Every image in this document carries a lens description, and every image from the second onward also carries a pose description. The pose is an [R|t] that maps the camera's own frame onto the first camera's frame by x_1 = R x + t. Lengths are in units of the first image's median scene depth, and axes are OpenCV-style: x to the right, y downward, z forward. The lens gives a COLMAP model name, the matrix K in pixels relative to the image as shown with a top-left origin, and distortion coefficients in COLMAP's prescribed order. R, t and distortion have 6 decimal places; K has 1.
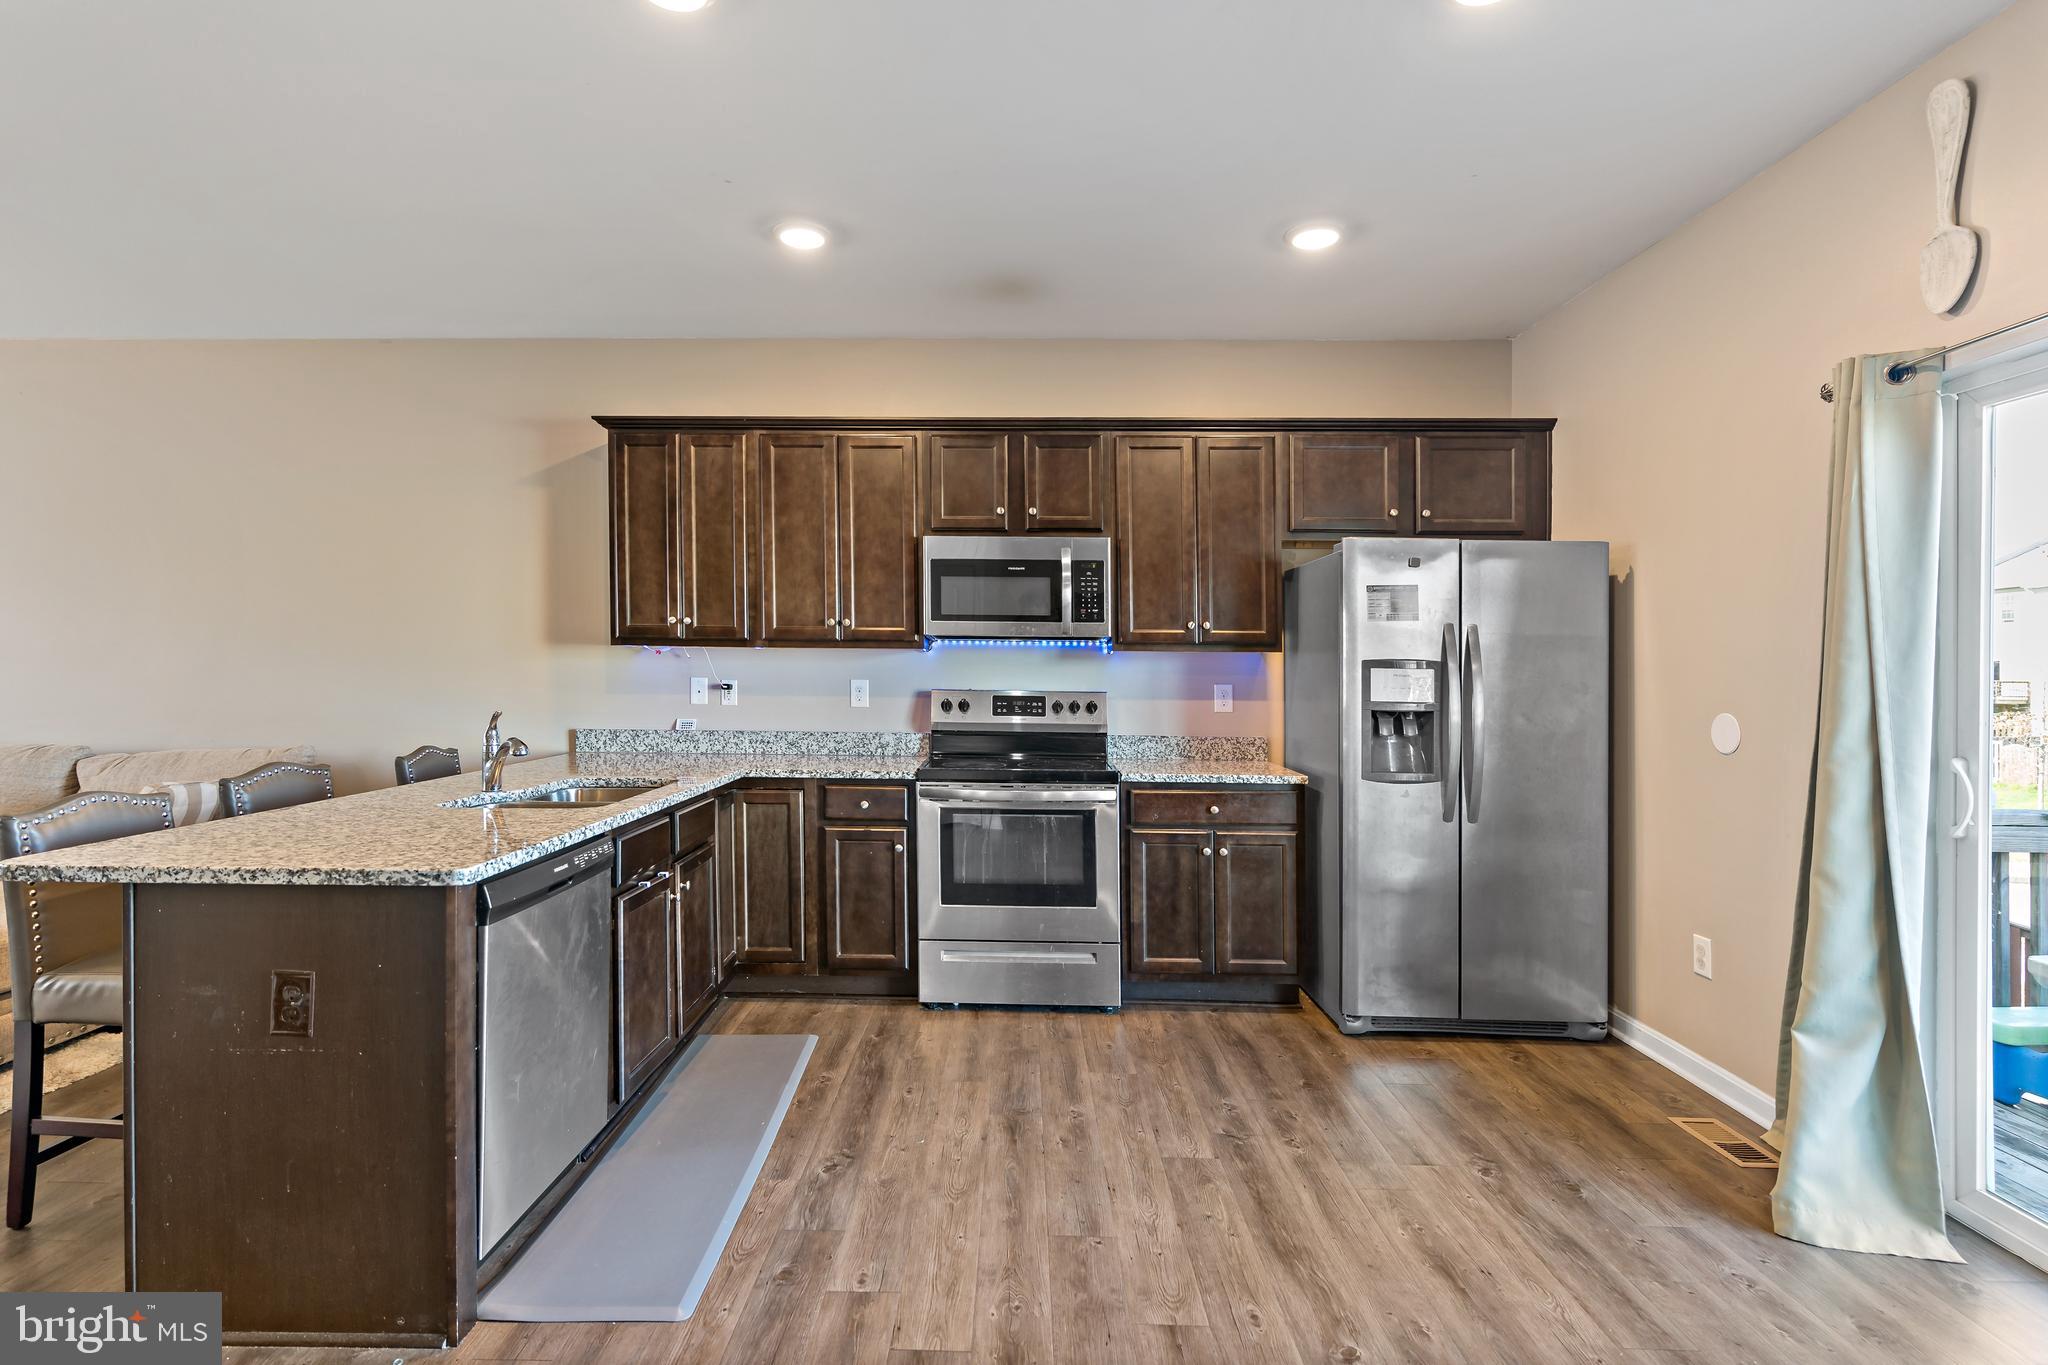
lens RADIAL K [[1102.0, 0, 967.2], [0, 1102.0, 671.9], [0, 0, 1]] dist [-0.007724, -0.000288]
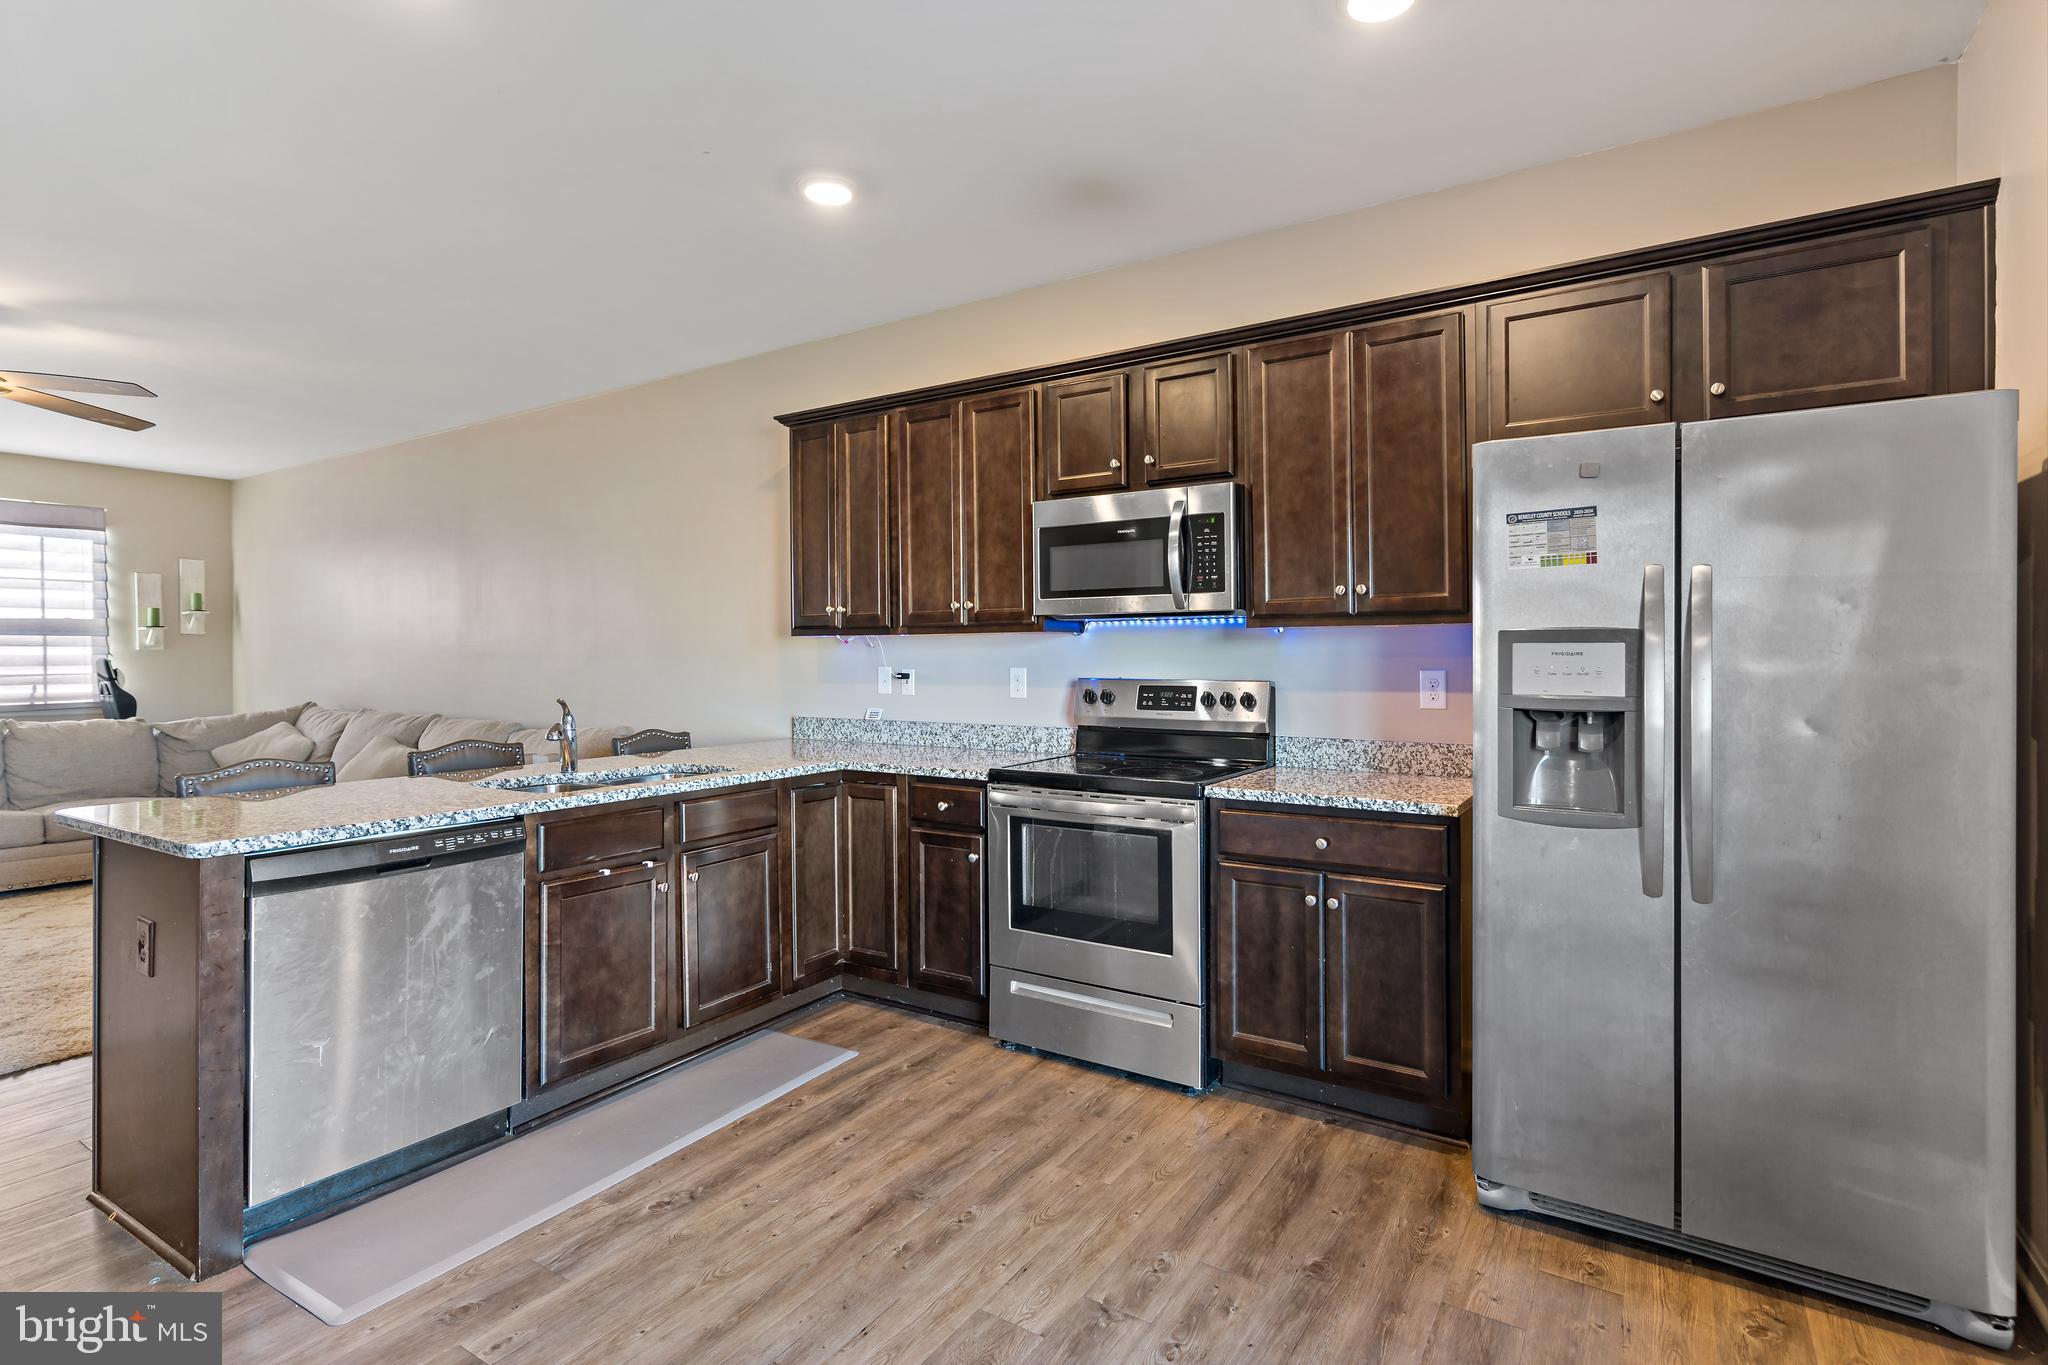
lens RADIAL K [[1058.4, 0, 1021.0], [0, 1058.4, 666.9], [0, 0, 1]] dist [-0.000936, 0.000672]
pose [[0.839642, -0.008542, -0.543073, 0.429638], [0.010380, 0.999946, 0.000321, 0.007028], [0.543041, -0.005906, 0.839685, 0.306503]]
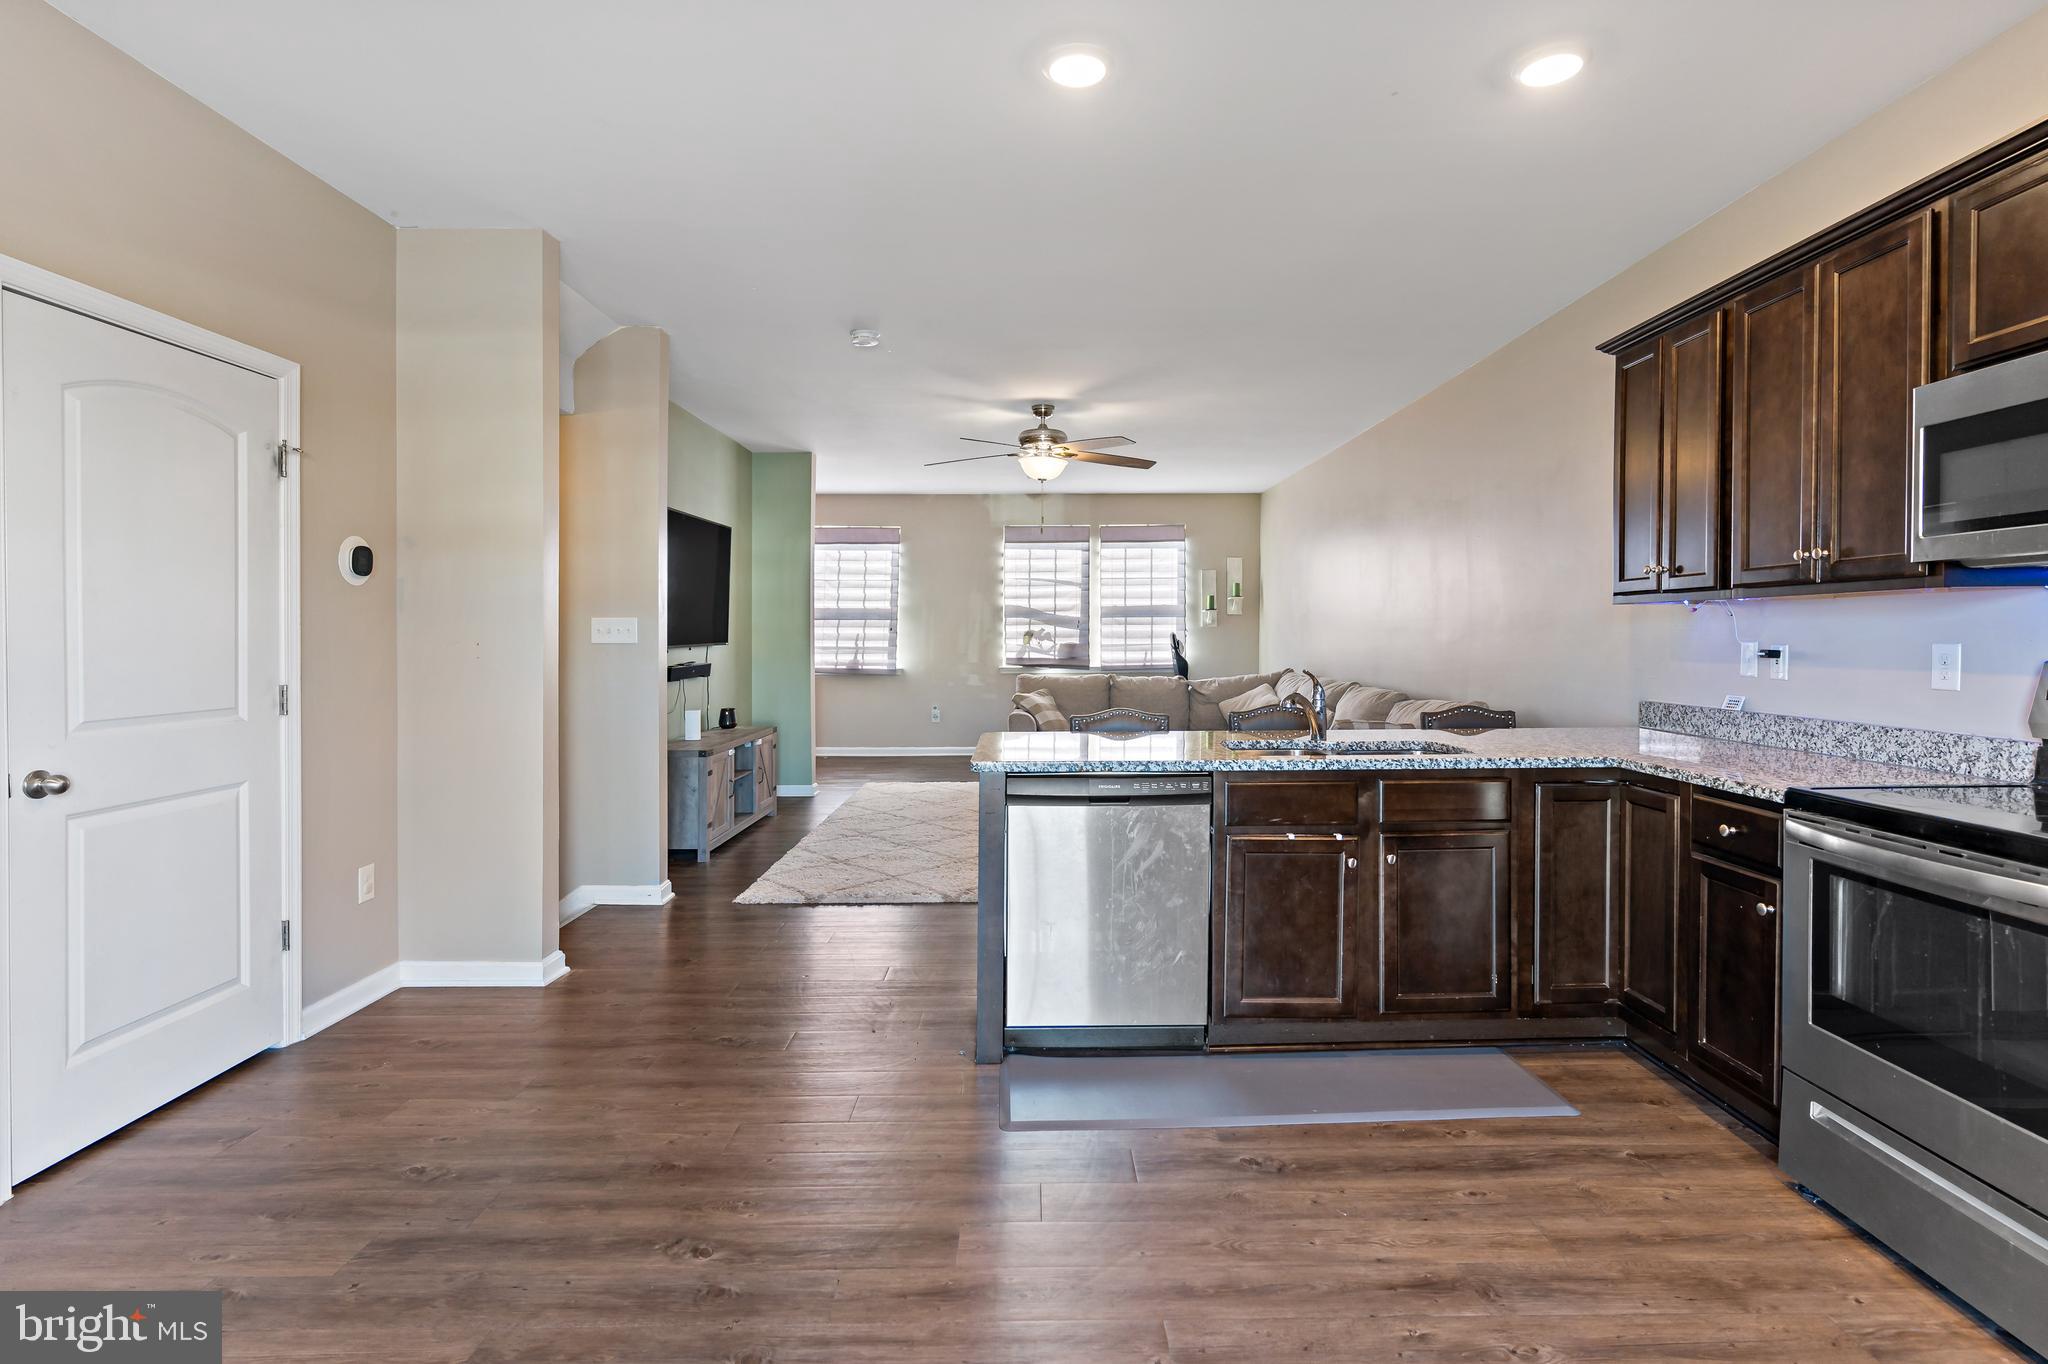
lens RADIAL K [[994.4, 0, 969.3], [0, 994.4, 656.0], [0, 0, 1]] dist [0.005591, -0.000002]
pose [[-0.031329, 0.009303, -0.999466, 0.517295], [0.002884, 0.999953, 0.009217, 0.008594], [0.999505, -0.002594, -0.031354, 0.560505]]
